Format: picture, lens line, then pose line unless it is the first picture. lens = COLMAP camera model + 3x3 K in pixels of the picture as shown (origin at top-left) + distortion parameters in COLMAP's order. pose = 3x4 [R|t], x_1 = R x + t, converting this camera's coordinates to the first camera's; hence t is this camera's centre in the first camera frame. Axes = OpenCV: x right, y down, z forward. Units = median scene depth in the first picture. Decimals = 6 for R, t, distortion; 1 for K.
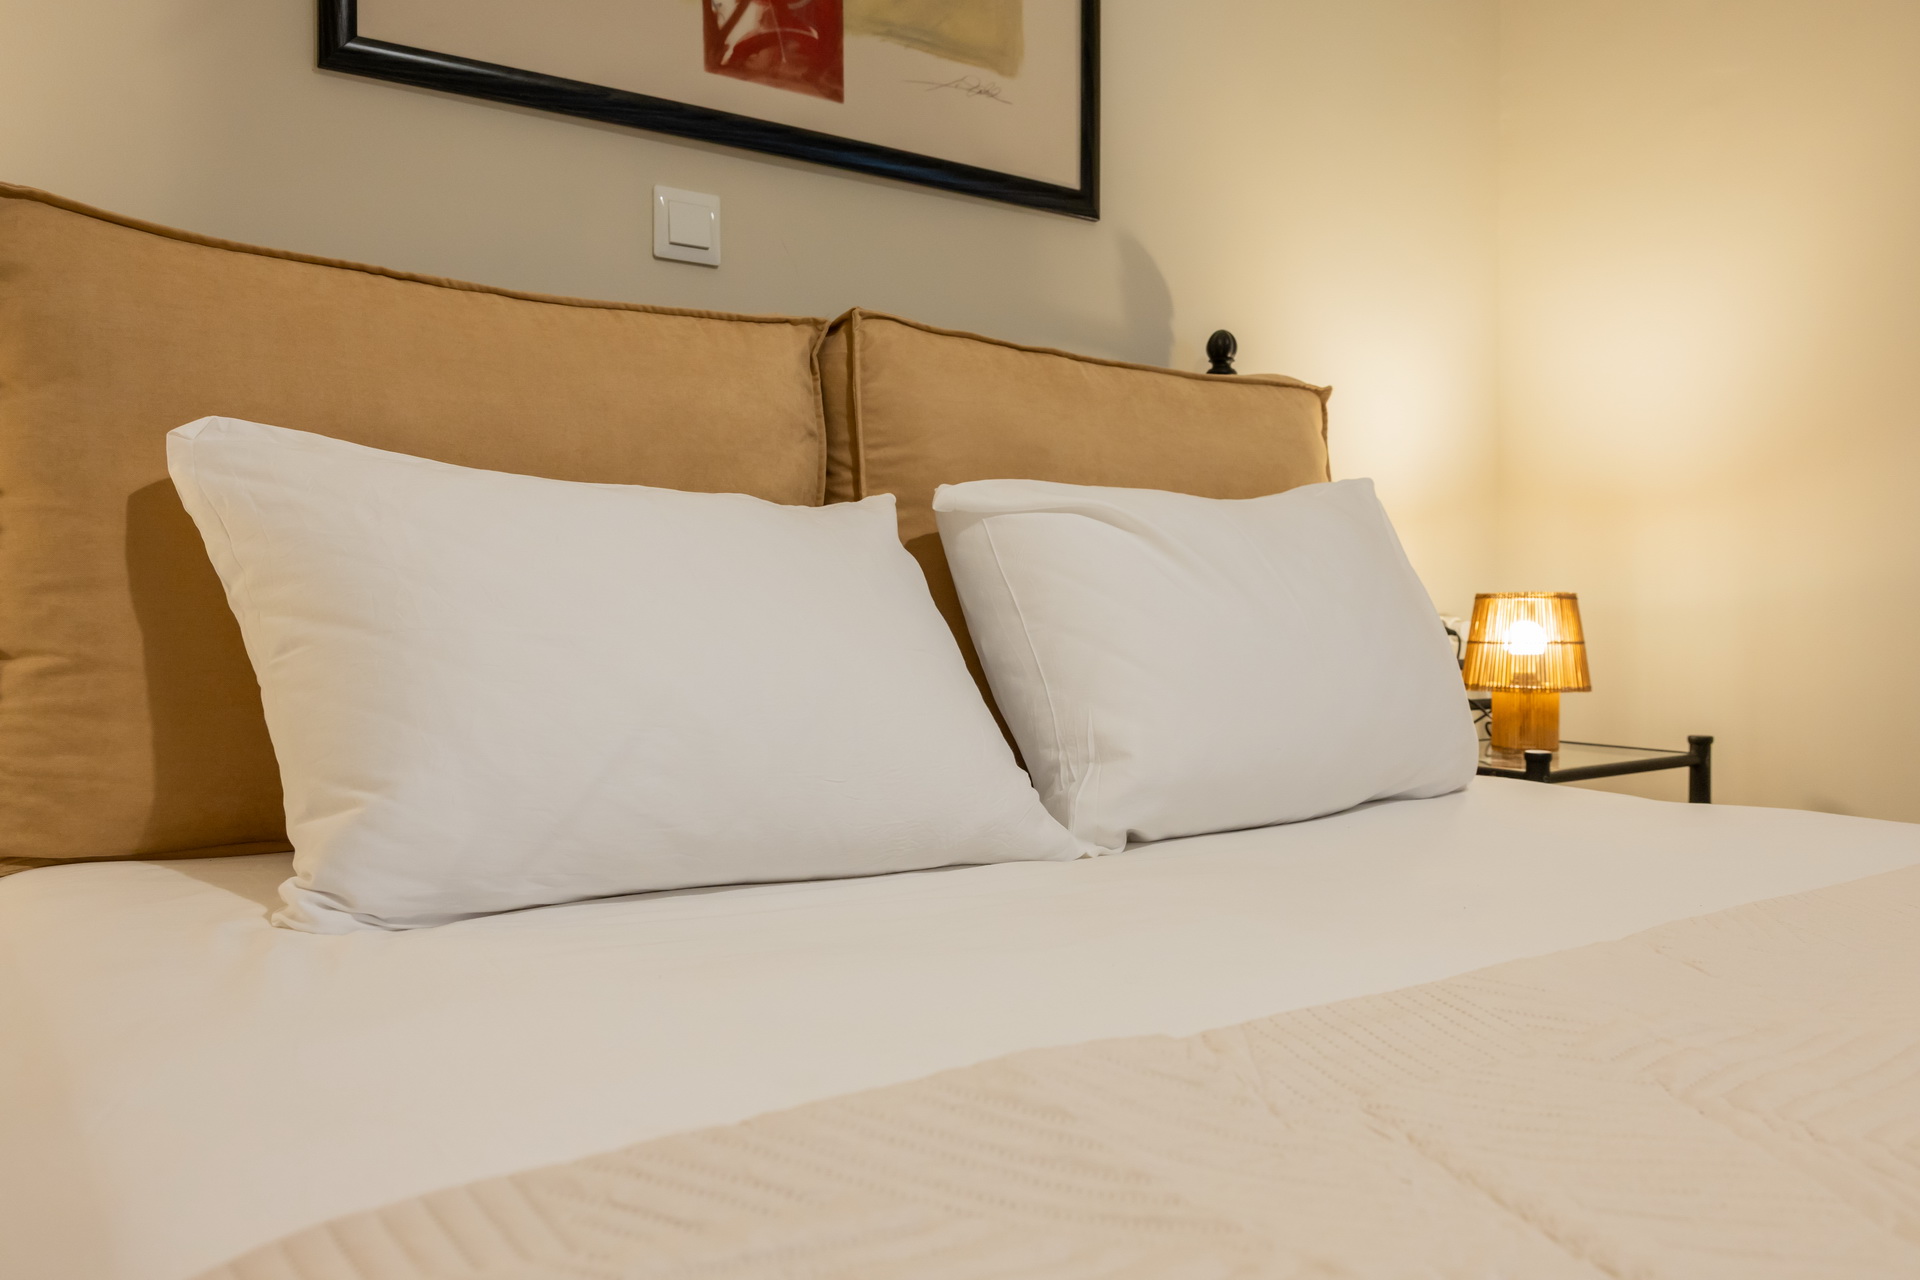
lens RADIAL K [[1485.1, 0, 953.0], [0, 1485.1, 633.8], [0, 0, 1]] dist [-0.003476, 0.000580]
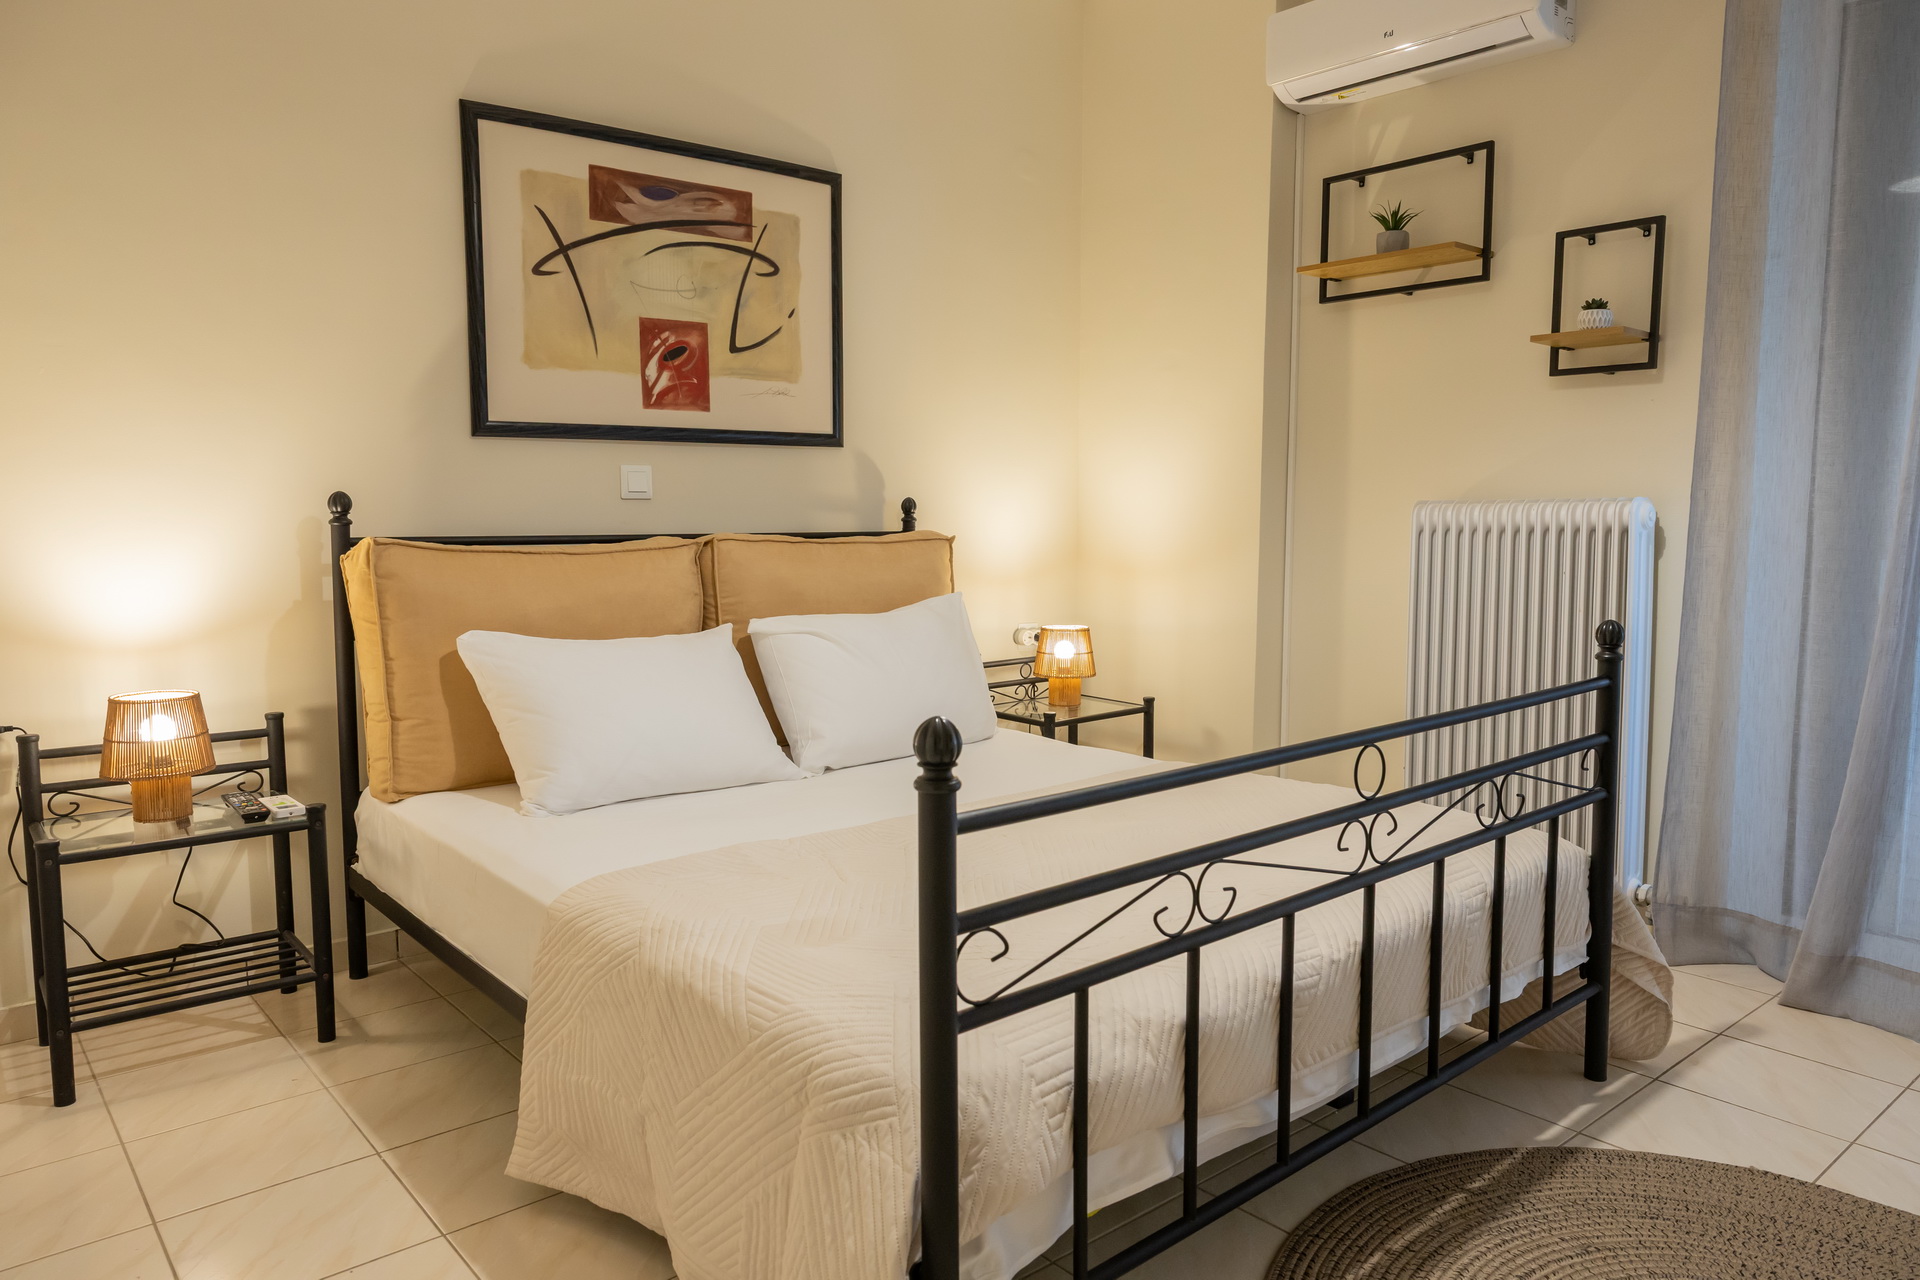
lens RADIAL K [[1314.9, 0, 969.4], [0, 1314.9, 632.1], [0, 0, 1]] dist [0.009713, -0.002702]
pose [[0.995480, -0.008282, 0.094606, 0.130729], [-0.000058, 0.996137, 0.087816, -0.249993], [-0.094968, -0.087424, 0.991634, -1.049043]]
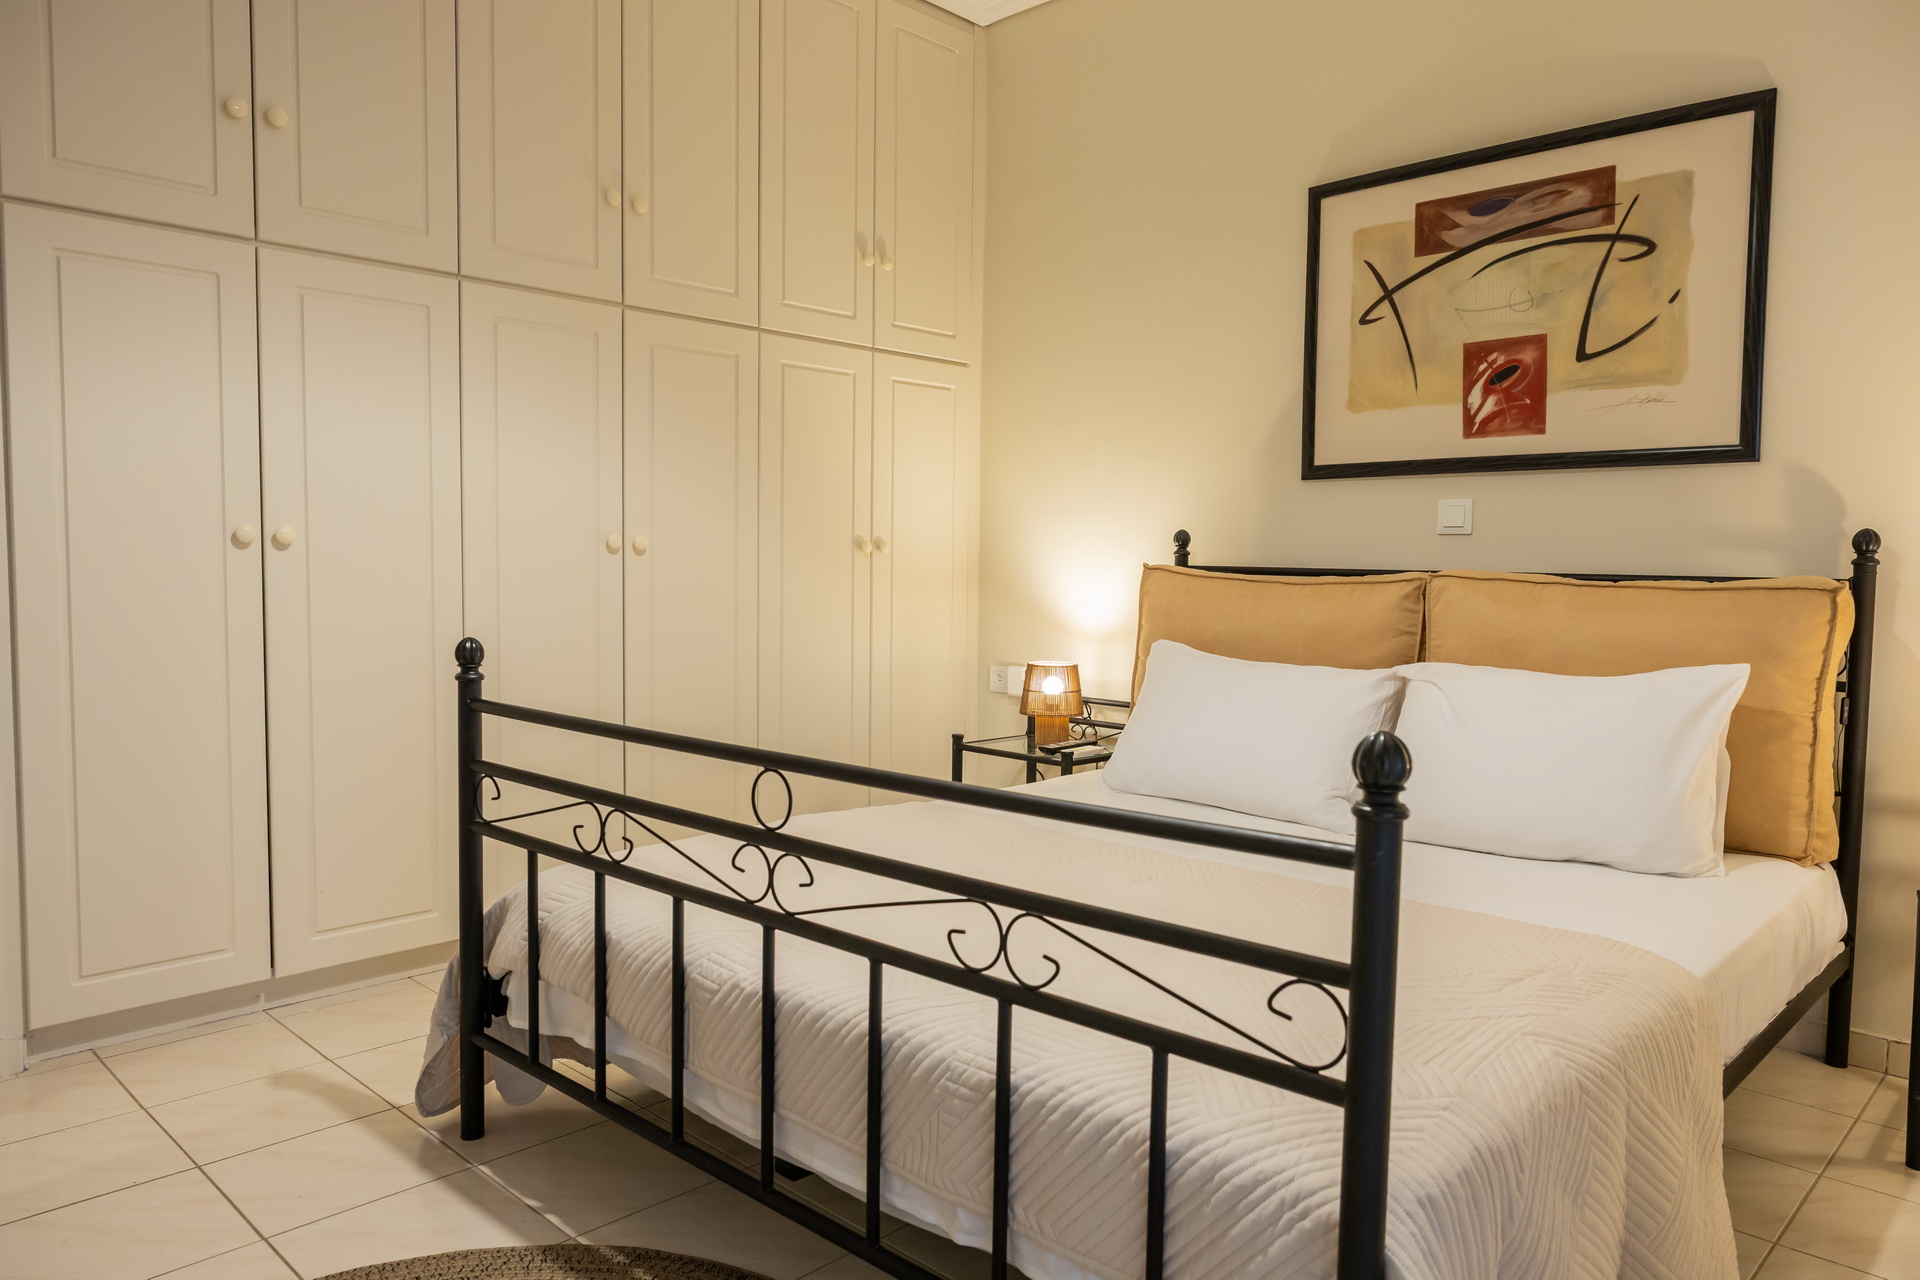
lens RADIAL K [[1314.9, 0, 969.4], [0, 1314.9, 632.1], [0, 0, 1]] dist [0.009713, -0.002702]
pose [[0.175933, 0.057906, -0.982698, 1.650642], [-0.023812, 0.998227, 0.054558, -0.220360], [0.984114, 0.013802, 0.177000, 0.029255]]
